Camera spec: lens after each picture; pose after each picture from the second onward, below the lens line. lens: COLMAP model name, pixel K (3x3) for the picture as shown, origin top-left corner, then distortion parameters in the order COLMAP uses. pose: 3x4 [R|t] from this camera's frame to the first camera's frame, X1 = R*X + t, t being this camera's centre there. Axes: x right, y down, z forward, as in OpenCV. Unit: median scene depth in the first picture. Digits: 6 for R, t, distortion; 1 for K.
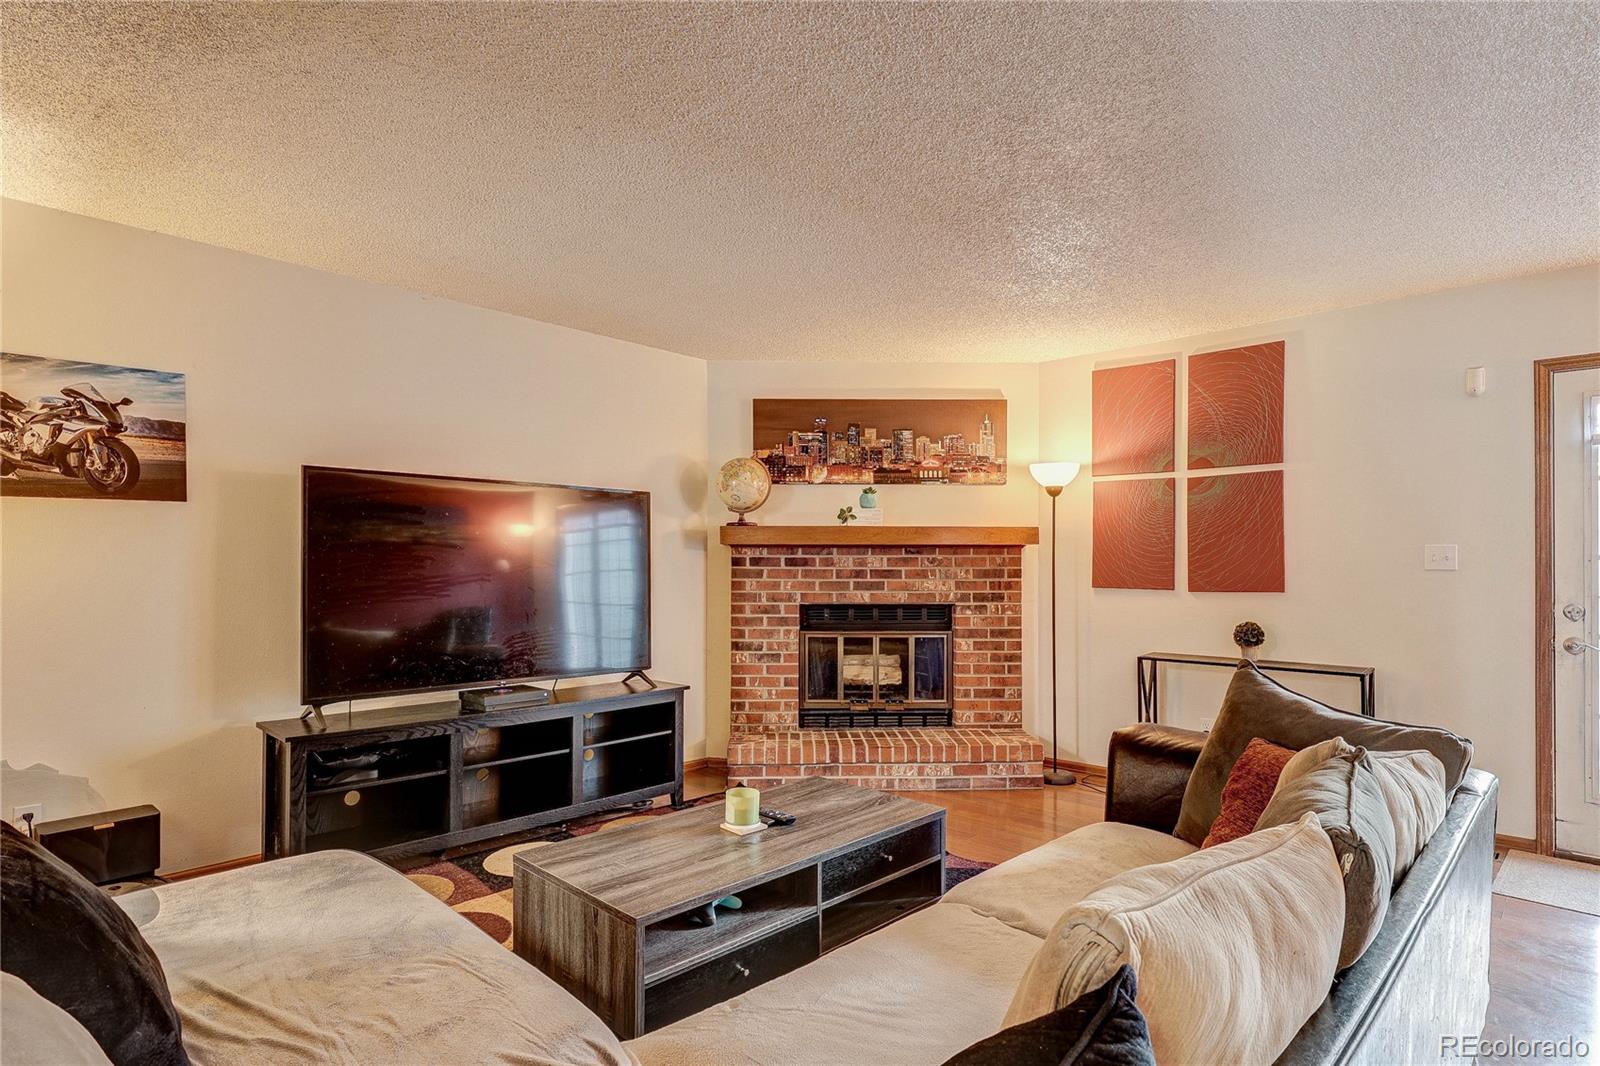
lens RADIAL K [[842.7, 0, 818.8], [0, 842.7, 549.1], [0, 0, 1]] dist [-0.005928, 0.001203]
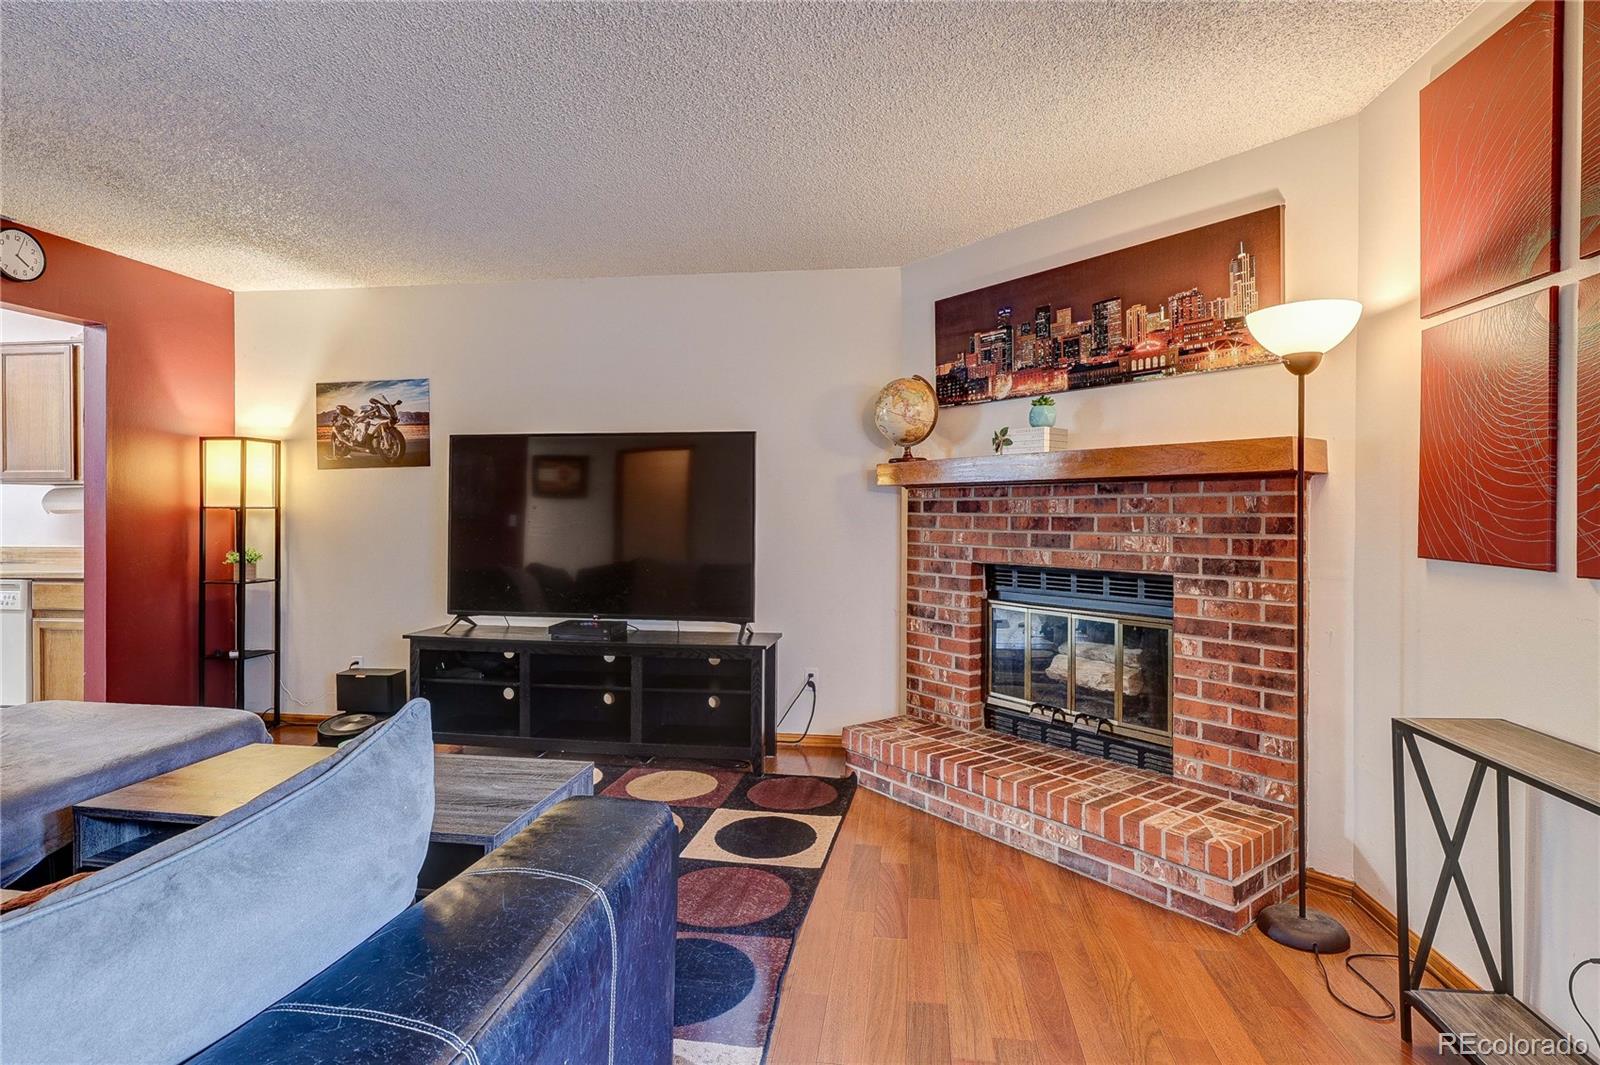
lens RADIAL K [[842.7, 0, 803.4], [0, 842.7, 510.3], [0, 0, 1]] dist [-0.005928, 0.001203]
pose [[0.561464, -0.001392, -0.827500, 0.514150], [0.013367, 0.999883, 0.007388, 0.011141], [0.827393, -0.015209, 0.561417, 0.453036]]
